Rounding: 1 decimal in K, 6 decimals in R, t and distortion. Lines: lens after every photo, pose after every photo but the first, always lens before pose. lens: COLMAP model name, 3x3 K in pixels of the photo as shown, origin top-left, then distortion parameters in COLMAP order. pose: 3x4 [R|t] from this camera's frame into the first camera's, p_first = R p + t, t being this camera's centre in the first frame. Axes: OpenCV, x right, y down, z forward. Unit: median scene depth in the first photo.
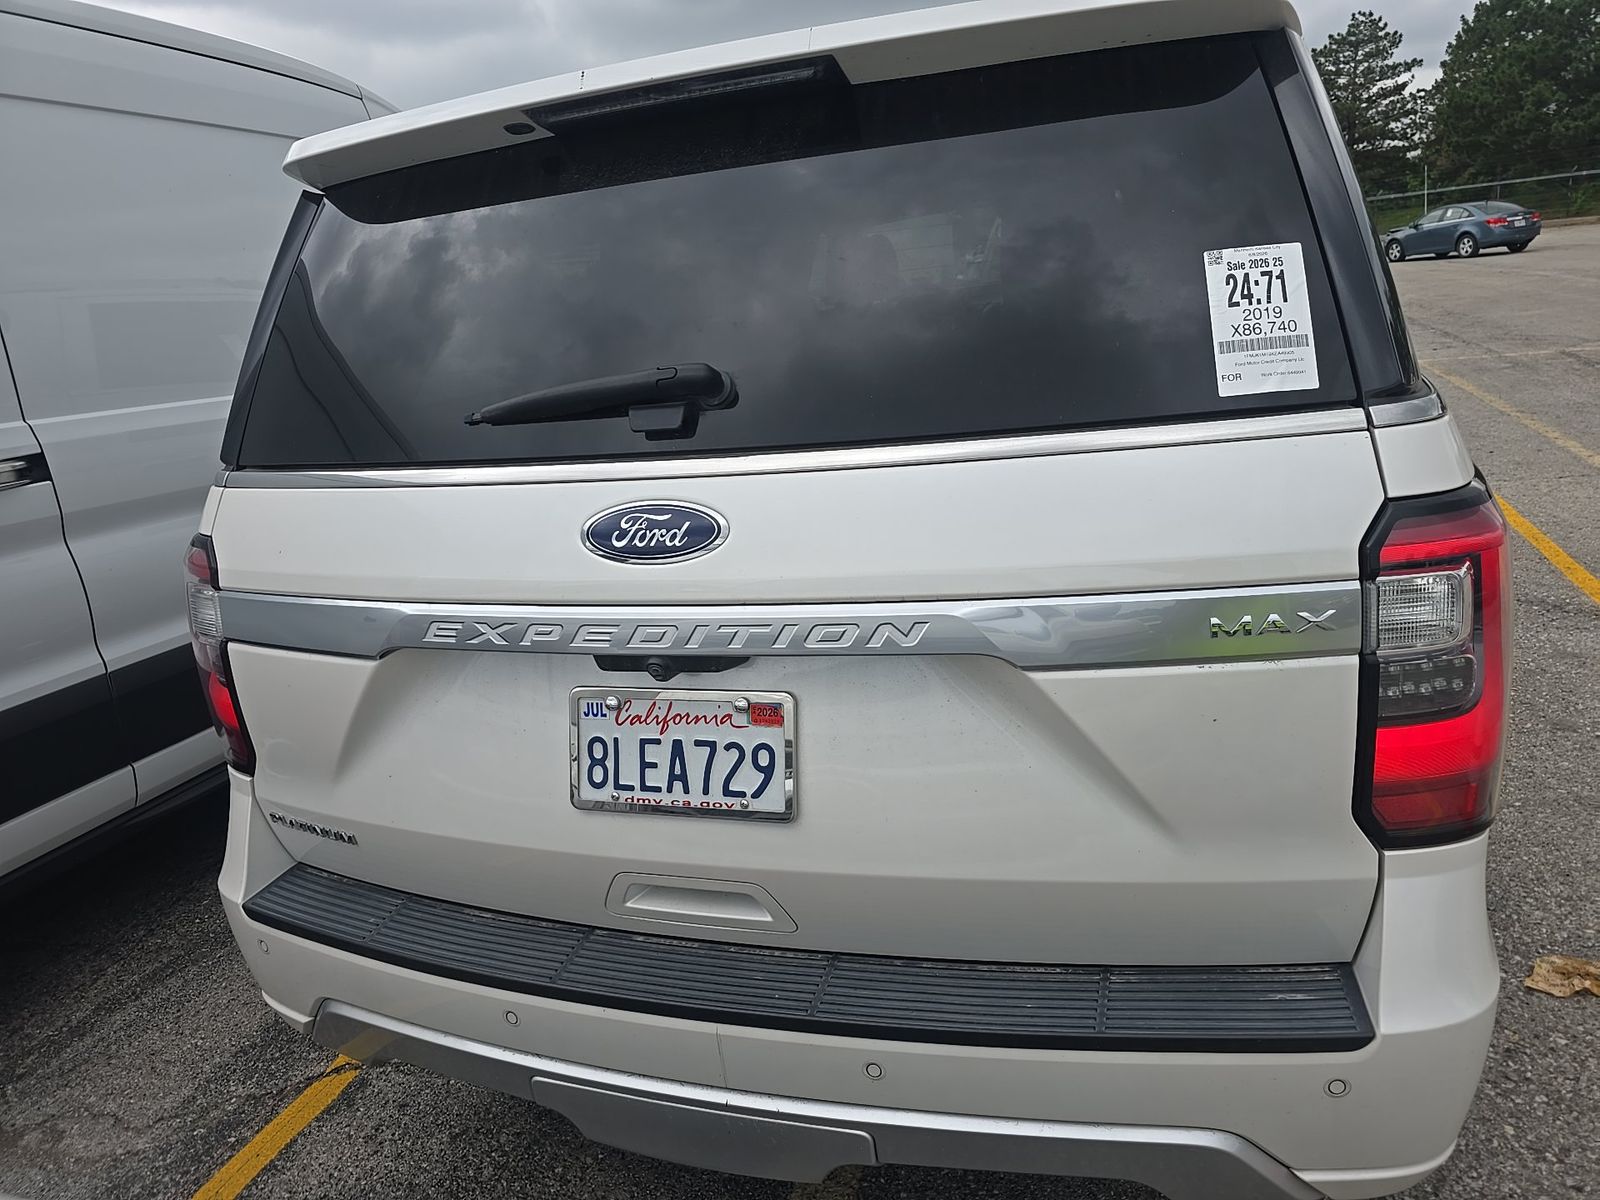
lens RADIAL K [[1074.6, 0, 794.1], [0, 1074.6, 604.1], [0, 0, 1]] dist [0.066951, -0.065088]
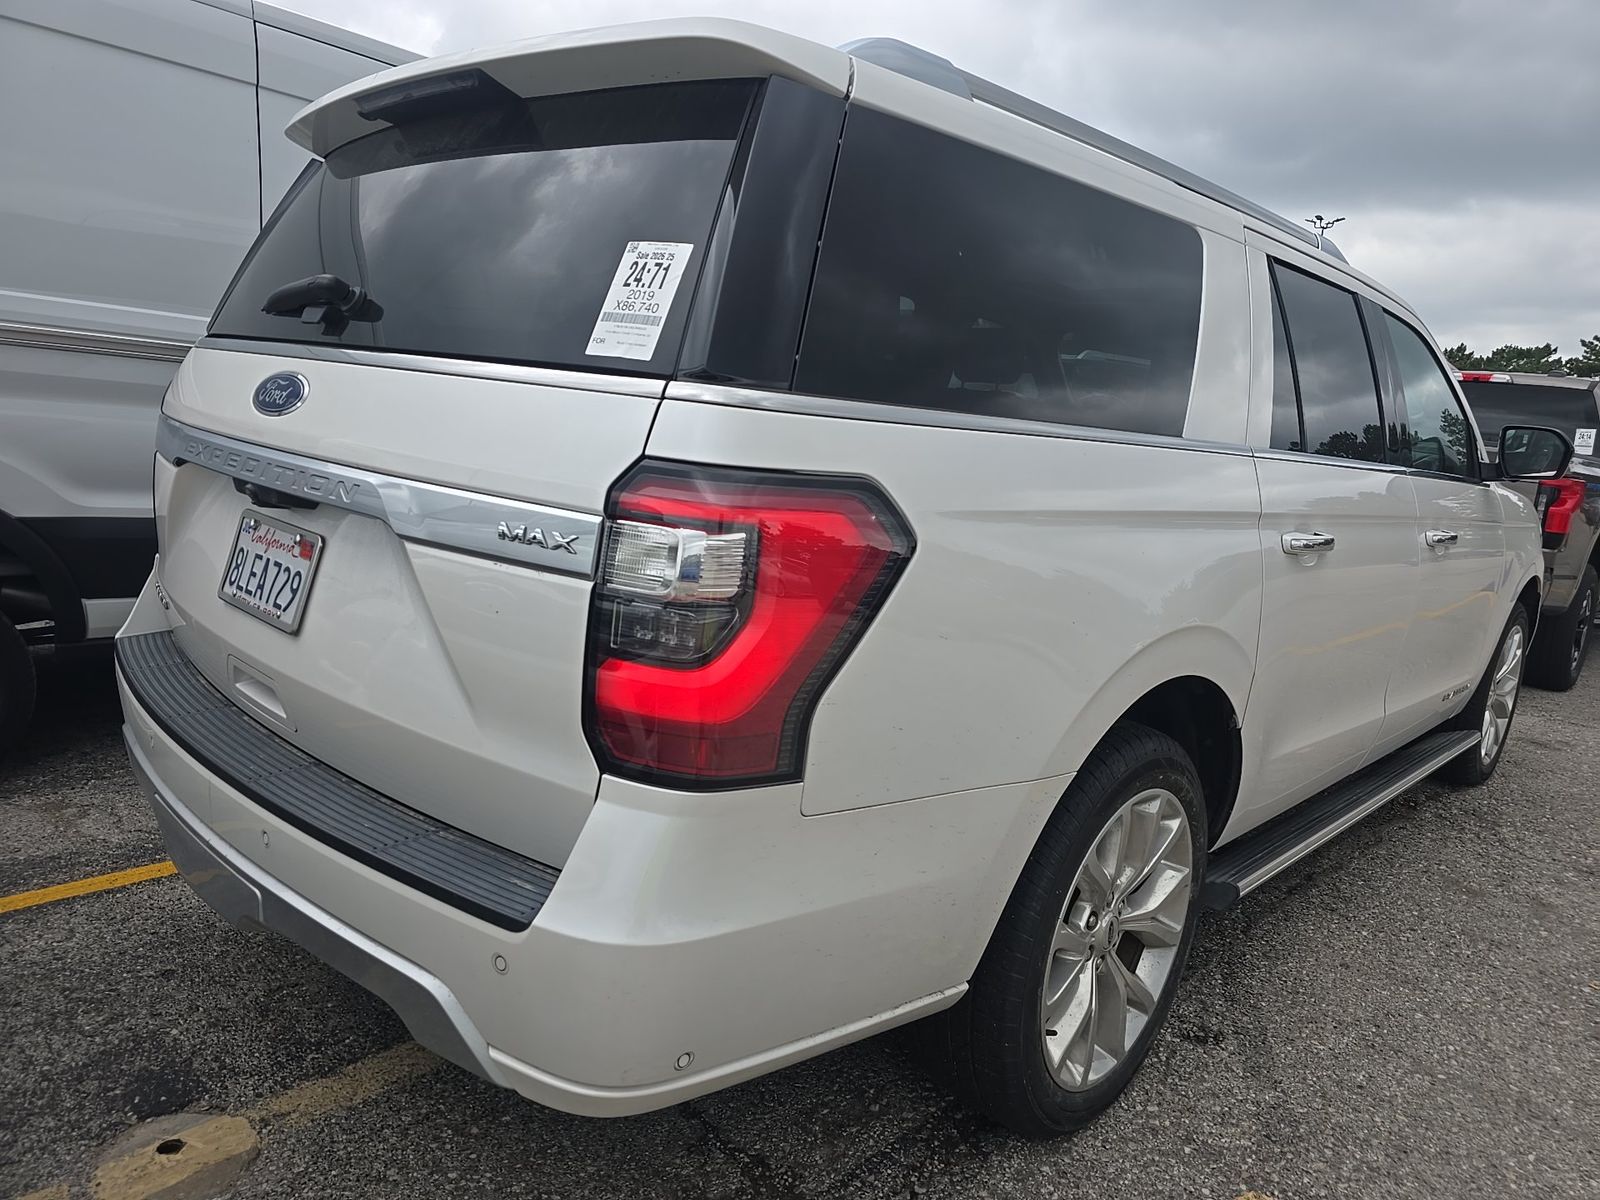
lens RADIAL K [[1044.2, 0, 800.0], [0, 1044.2, 600.0], [0, 0, 1]] dist [0.067095, -0.062288]
pose [[0.896106, 0.264380, -0.356506, 0.892952], [-0.297888, 0.953698, -0.041516, 0.035761], [0.329023, 0.143402, 0.933370, 0.036649]]
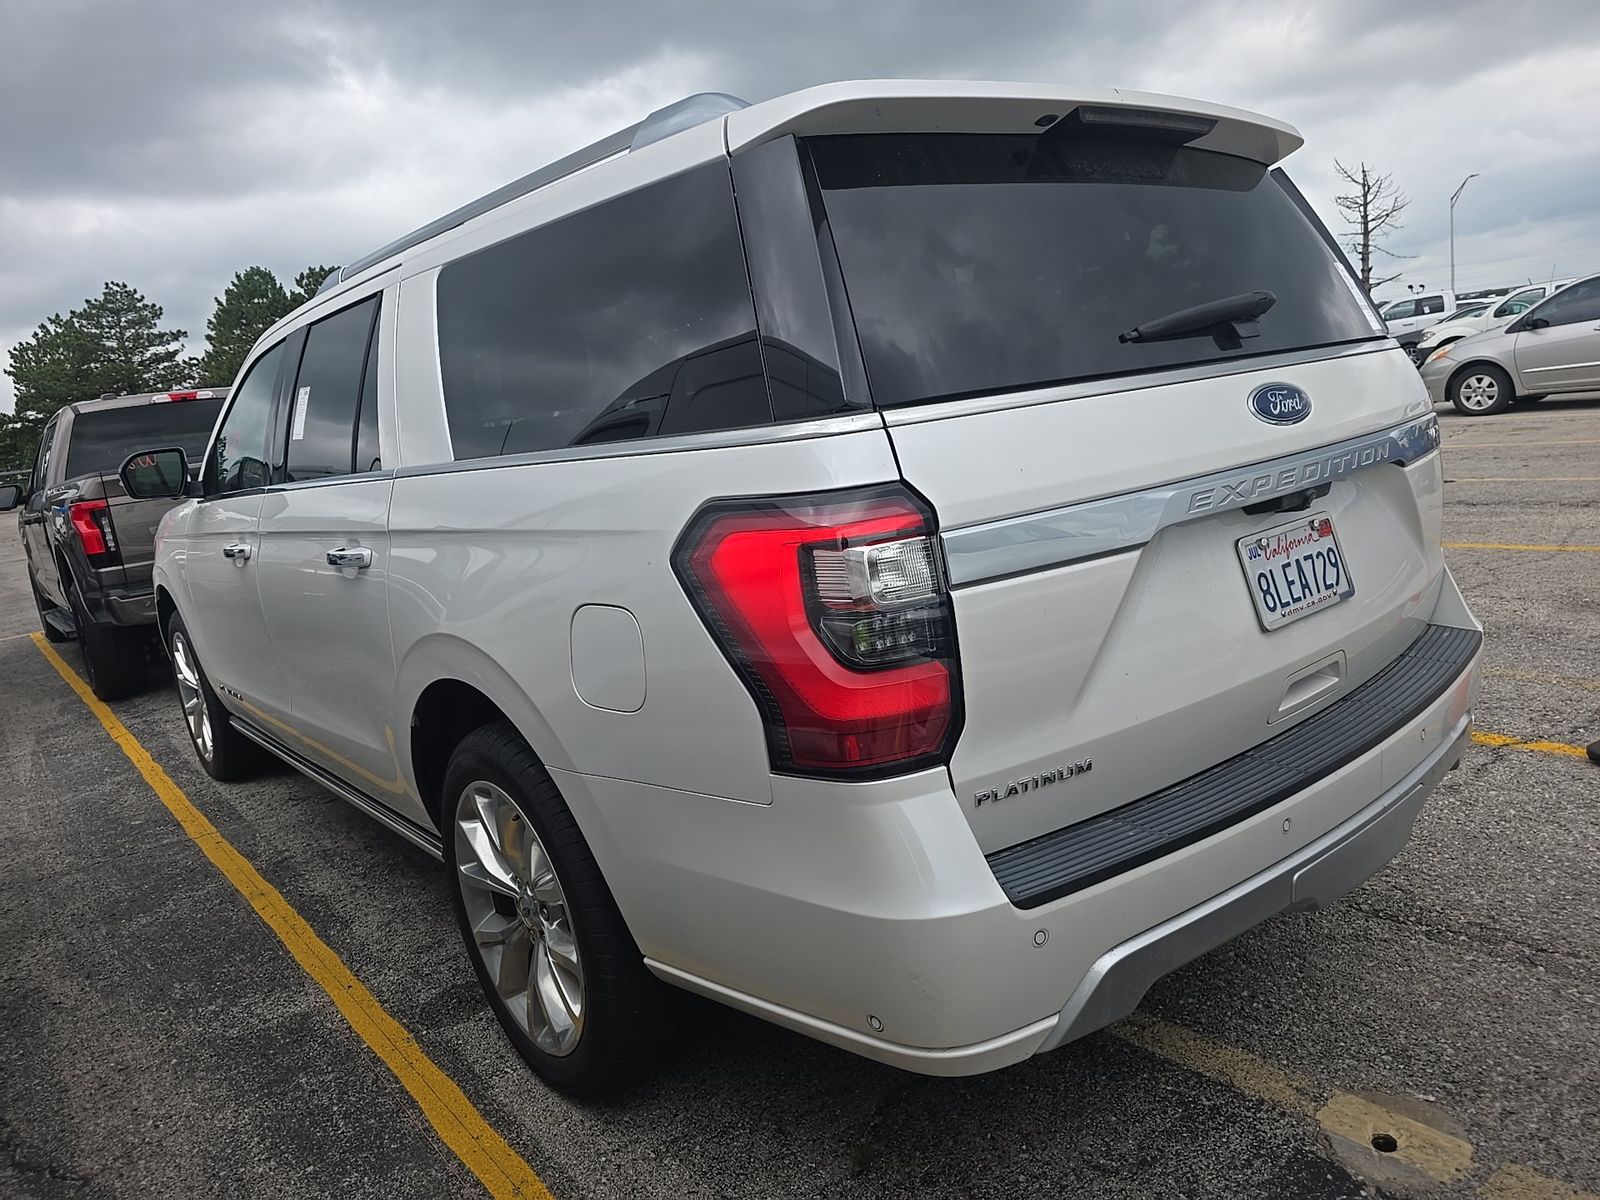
lens RADIAL K [[1074.6, 0, 794.1], [0, 1074.6, 604.1], [0, 0, 1]] dist [0.066951, -0.065088]
pose [[0.528969, -0.110963, 0.841356, -1.556393], [0.297530, 0.952736, -0.061408, 0.072602], [-0.794776, 0.282811, 0.536982, 0.758217]]
